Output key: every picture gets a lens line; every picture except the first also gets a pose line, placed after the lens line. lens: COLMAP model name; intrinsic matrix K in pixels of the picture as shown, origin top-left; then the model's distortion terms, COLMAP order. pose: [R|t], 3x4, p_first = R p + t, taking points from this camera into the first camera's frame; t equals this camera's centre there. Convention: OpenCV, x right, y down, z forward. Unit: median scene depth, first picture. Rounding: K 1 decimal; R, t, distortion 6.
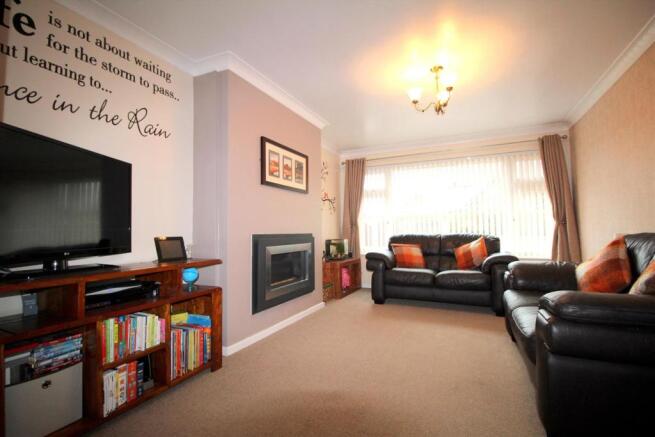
lens RADIAL K [[304.2, 0, 326.9], [0, 304.2, 215.2], [0, 0, 1]] dist [0.003069, -0.011261]
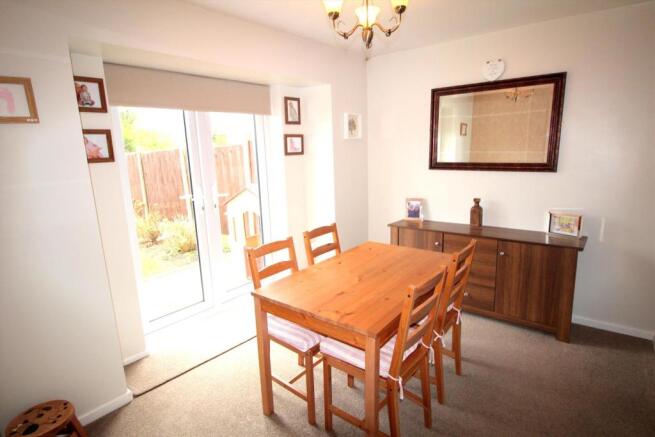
lens RADIAL K [[352.1, 0, 327.5], [0, 352.1, 218.5], [0, 0, 1]] dist [0.000368, -0.000926]
pose [[-0.238942, 0.217762, -0.946302, 0.962777], [0.083497, 0.975528, 0.203404, -0.158303], [0.967437, -0.030412, -0.251277, 1.065441]]
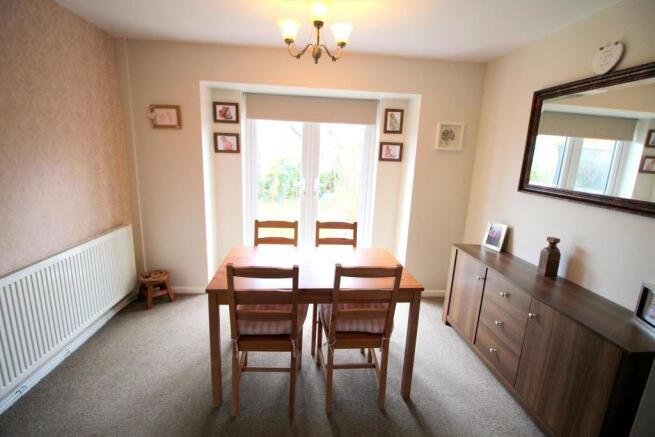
lens RADIAL K [[304.2, 0, 326.9], [0, 304.2, 215.2], [0, 0, 1]] dist [0.003069, -0.011261]
pose [[-0.867633, 0.081038, -0.490557, 0.856510], [-0.001708, 0.986137, 0.165927, -0.148292], [0.497202, 0.144802, -0.855466, 1.206292]]
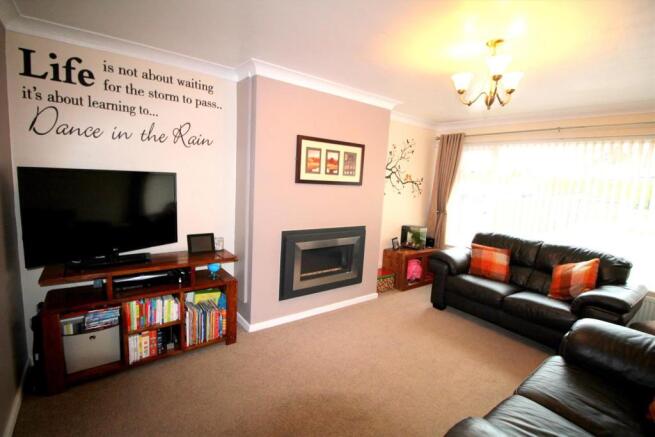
lens RADIAL K [[304.2, 0, 326.9], [0, 304.2, 215.2], [0, 0, 1]] dist [0.003069, -0.011261]
pose [[0.884688, 0.119553, -0.450593, 0.400080], [-0.042857, 0.983321, 0.176755, -0.201855], [0.464209, -0.137062, 0.875056, 0.143966]]
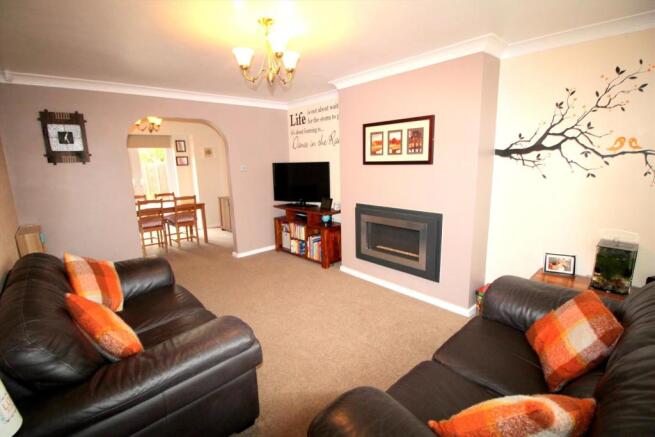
lens RADIAL K [[304.2, 0, 326.9], [0, 304.2, 215.2], [0, 0, 1]] dist [0.003069, -0.011261]
pose [[-0.376550, 0.185339, -0.907667, 1.131166], [0.076161, 0.982659, 0.169056, -0.133910], [0.923260, -0.005470, -0.384136, 1.490750]]
